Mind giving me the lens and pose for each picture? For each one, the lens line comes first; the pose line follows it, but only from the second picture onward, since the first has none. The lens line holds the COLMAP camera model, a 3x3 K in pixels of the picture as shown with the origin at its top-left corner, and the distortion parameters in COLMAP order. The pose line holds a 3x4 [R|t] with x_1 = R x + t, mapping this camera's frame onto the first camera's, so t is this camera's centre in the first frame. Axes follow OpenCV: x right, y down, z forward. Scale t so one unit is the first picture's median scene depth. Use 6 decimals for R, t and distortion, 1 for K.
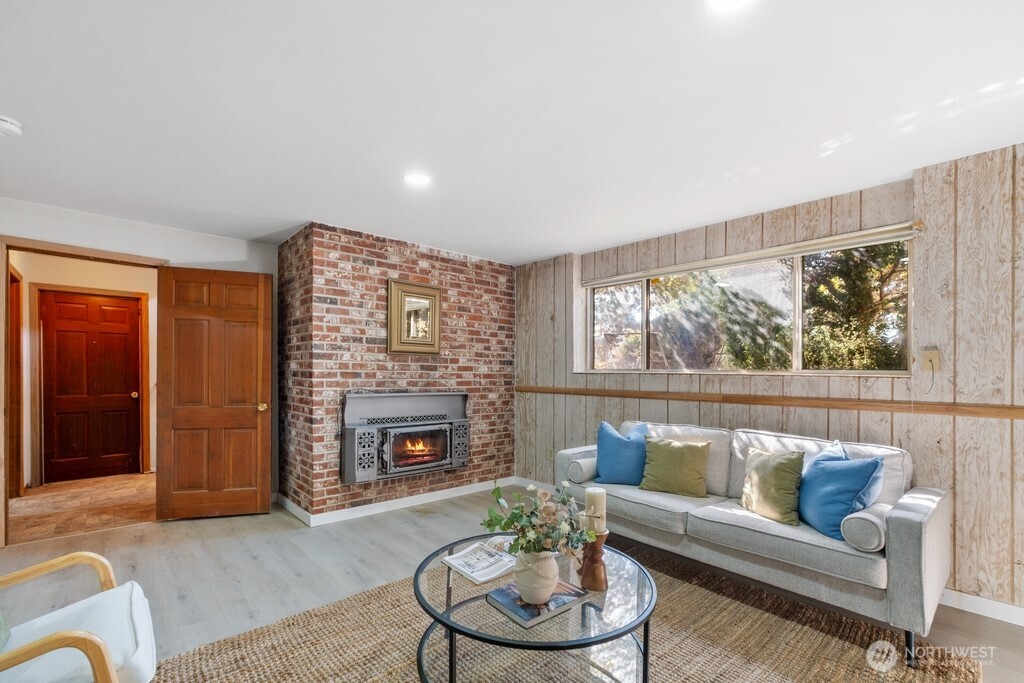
lens RADIAL K [[443.9, 0, 515.1], [0, 443.9, 375.6], [0, 0, 1]] dist [-0.013440, 0.000769]
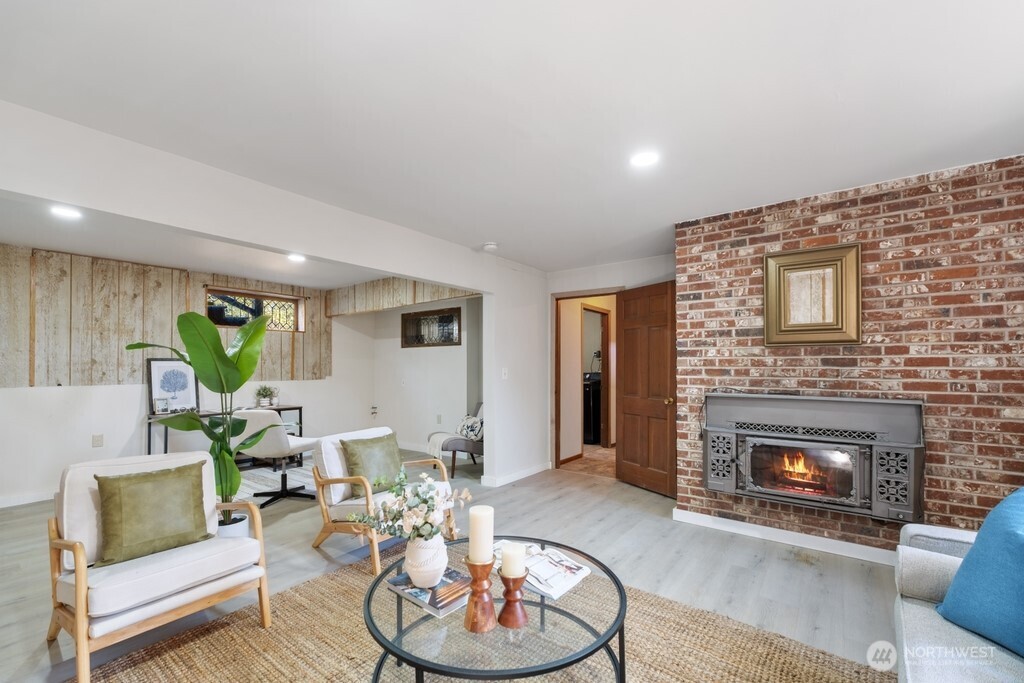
lens RADIAL K [[436.2, 0, 504.5], [0, 436.2, 362.9], [0, 0, 1]] dist [-0.002433, 0.000205]
pose [[0.171995, -0.018886, -0.984917, 0.453574], [-0.003434, 0.999799, -0.019771, -0.000923], [0.985092, 0.006783, 0.171895, 0.413900]]
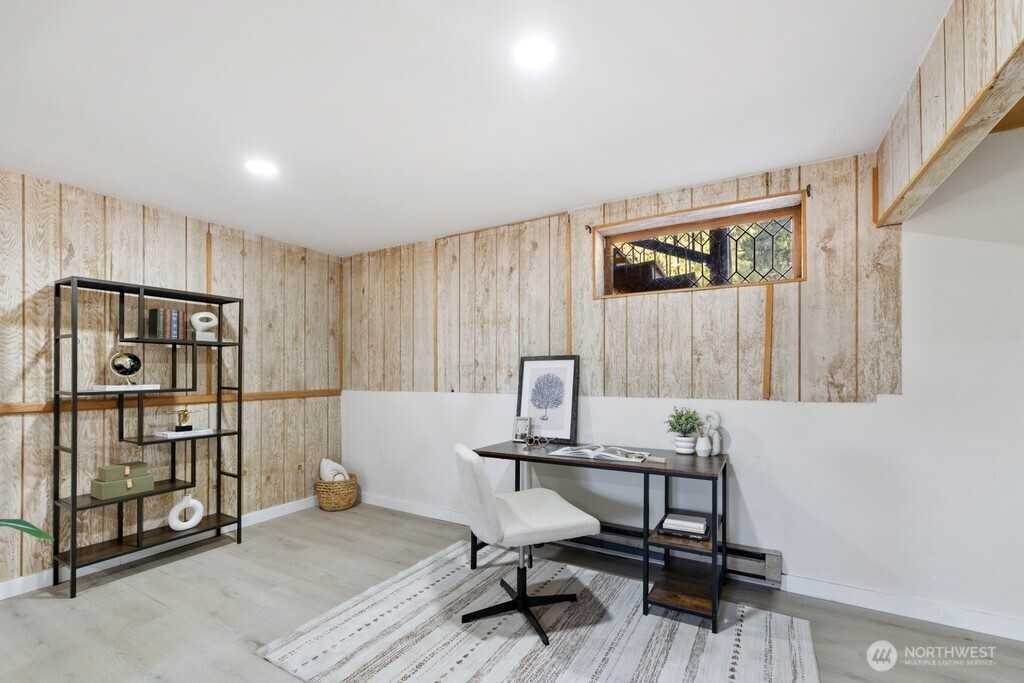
lens RADIAL K [[444.7, 0, 508.4], [0, 444.7, 372.9], [0, 0, 1]] dist [-0.016525, 0.010115]
pose [[-0.957219, -0.001959, -0.289356, -0.748147], [-0.005360, 0.999926, 0.010964, -0.014409], [0.289313, 0.012046, -0.957159, 0.456822]]
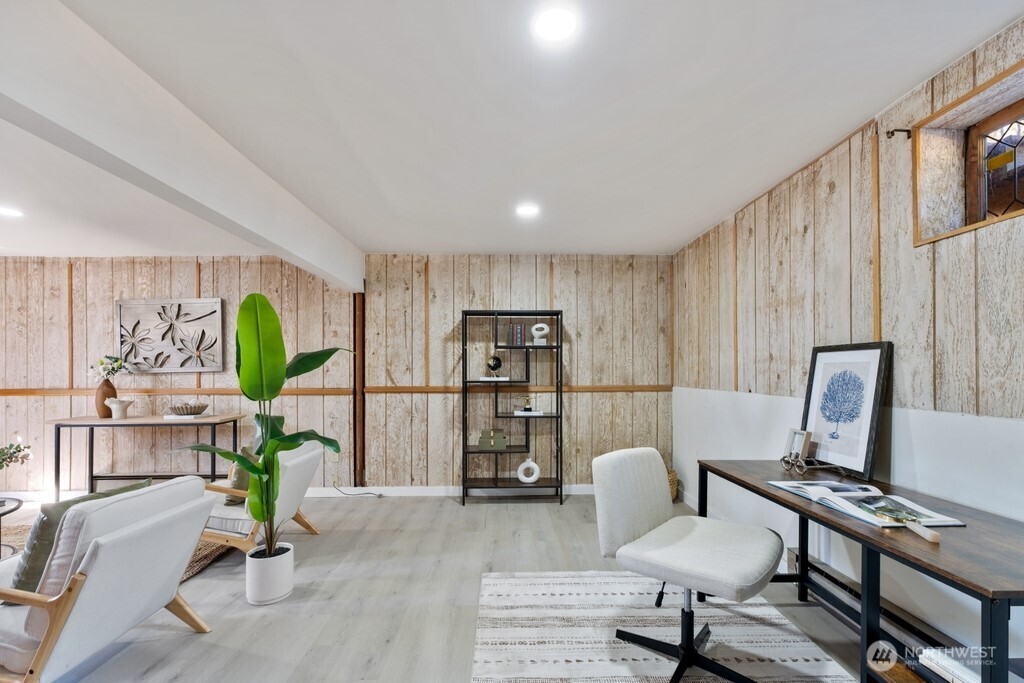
lens RADIAL K [[441.4, 0, 510.6], [0, 441.4, 366.2], [0, 0, 1]] dist [-0.016606, 0.009346]
pose [[-0.750818, 0.001390, 0.660508, -1.139218], [0.006424, 0.999966, 0.005198, -0.015909], [-0.660478, 0.008146, -0.750801, 0.370990]]
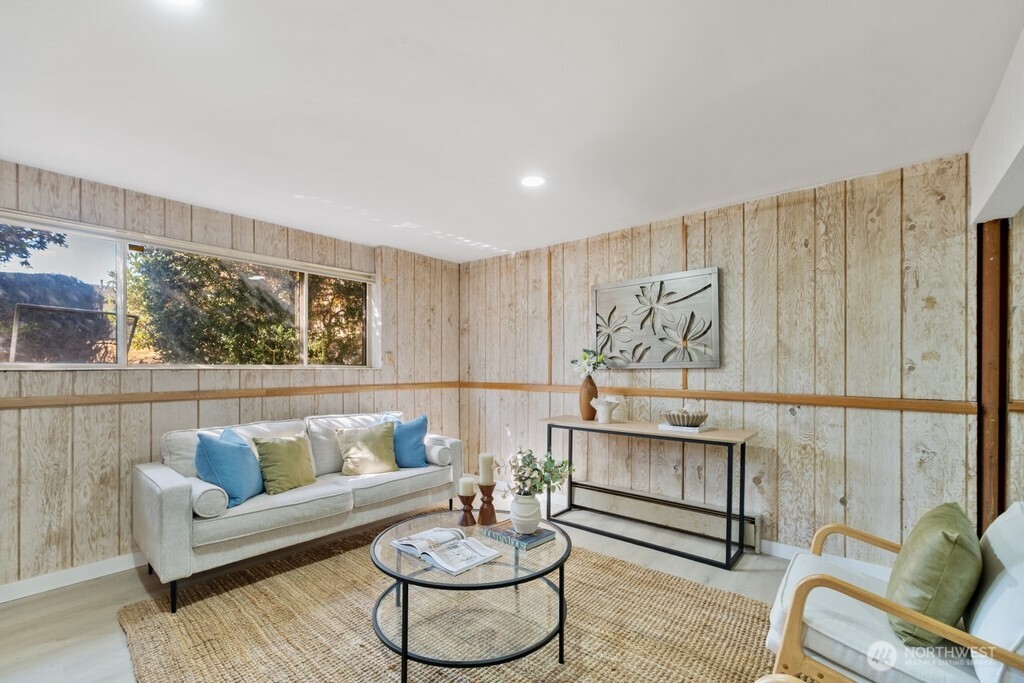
lens RADIAL K [[441.4, 0, 510.6], [0, 441.4, 366.2], [0, 0, 1]] dist [-0.016606, 0.009346]
pose [[-0.121846, -0.007348, 0.992522, -0.566999], [0.006546, 0.999945, 0.008206, -0.013618], [-0.992527, 0.007497, -0.121791, 0.505723]]
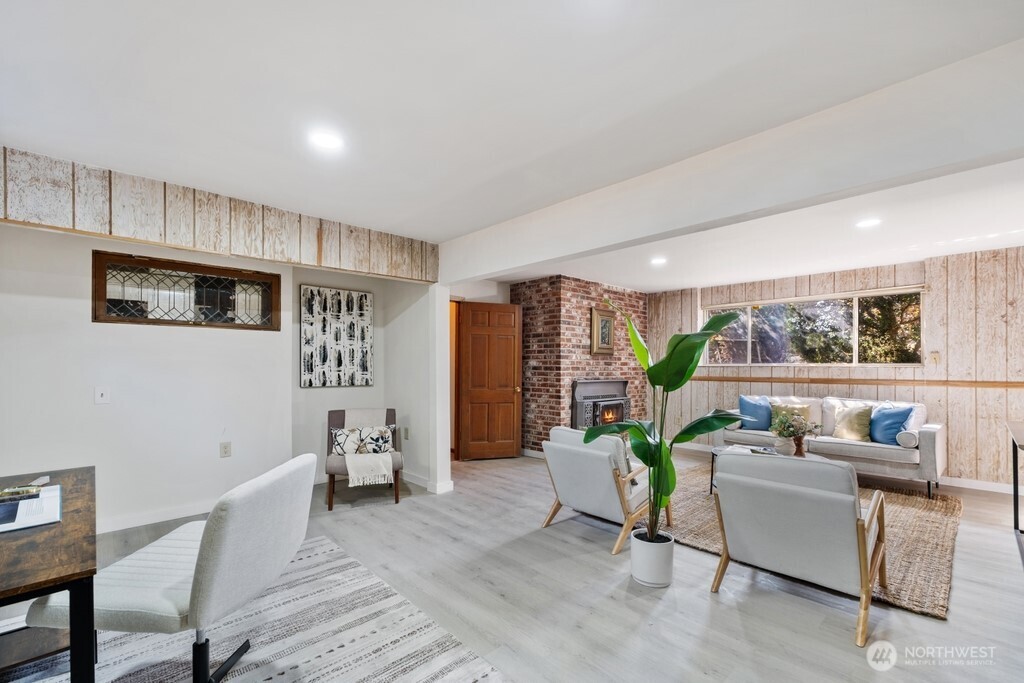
lens RADIAL K [[442.5, 0, 509.8], [0, 442.5, 369.4], [0, 0, 1]] dist [-0.013156, 0.000413]
pose [[0.999819, -0.006781, 0.017763, -0.647200], [0.006791, 0.999977, -0.000499, 0.000957], [-0.017760, 0.000620, 0.999842, -0.602175]]
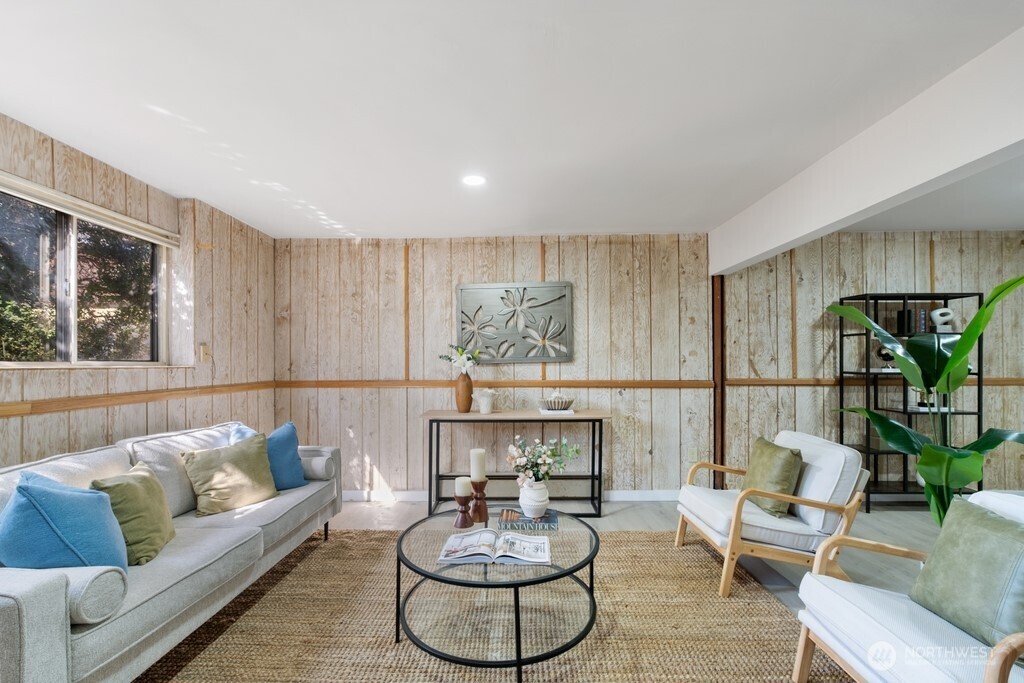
lens RADIAL K [[436.5, 0, 506.0], [0, 436.5, 357.0], [0, 0, 1]] dist [-0.017474, 0.009464]
pose [[-0.721771, 0.003354, 0.692123, -0.388405], [0.005829, 0.999982, 0.001233, -0.014812], [-0.692107, 0.004924, -0.721778, 0.889060]]
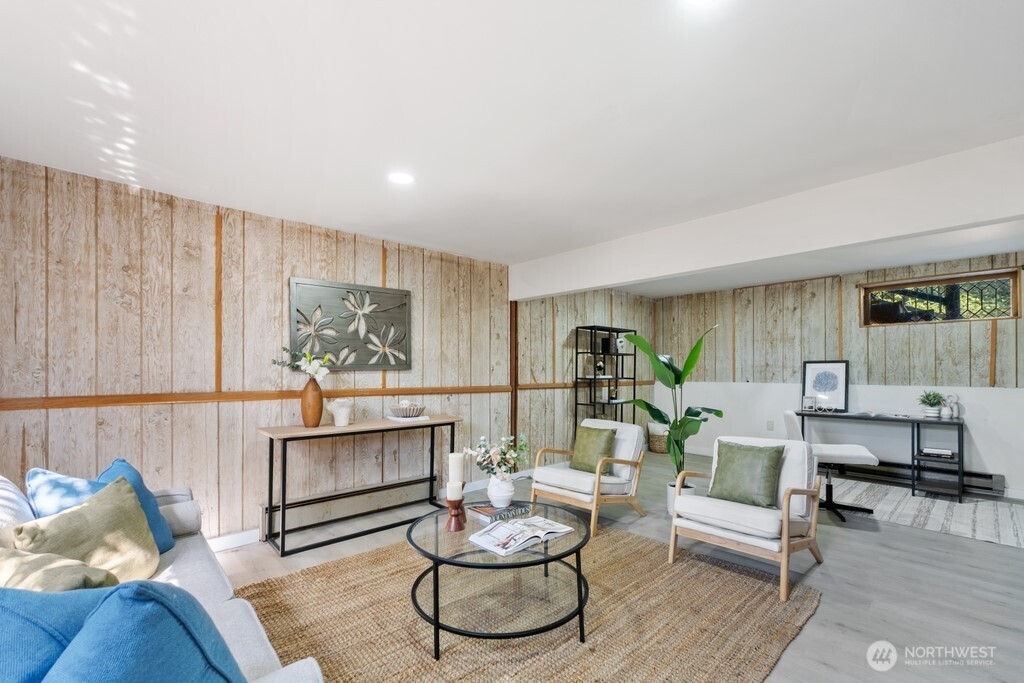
lens RADIAL K [[441.4, 0, 510.6], [0, 441.4, 366.2], [0, 0, 1]] dist [-0.016606, 0.009346]
pose [[-0.999957, -0.008316, -0.003985, -0.003828], [-0.008313, 0.999965, -0.000943, -0.010050], [0.003993, -0.000910, -0.999992, 1.113676]]
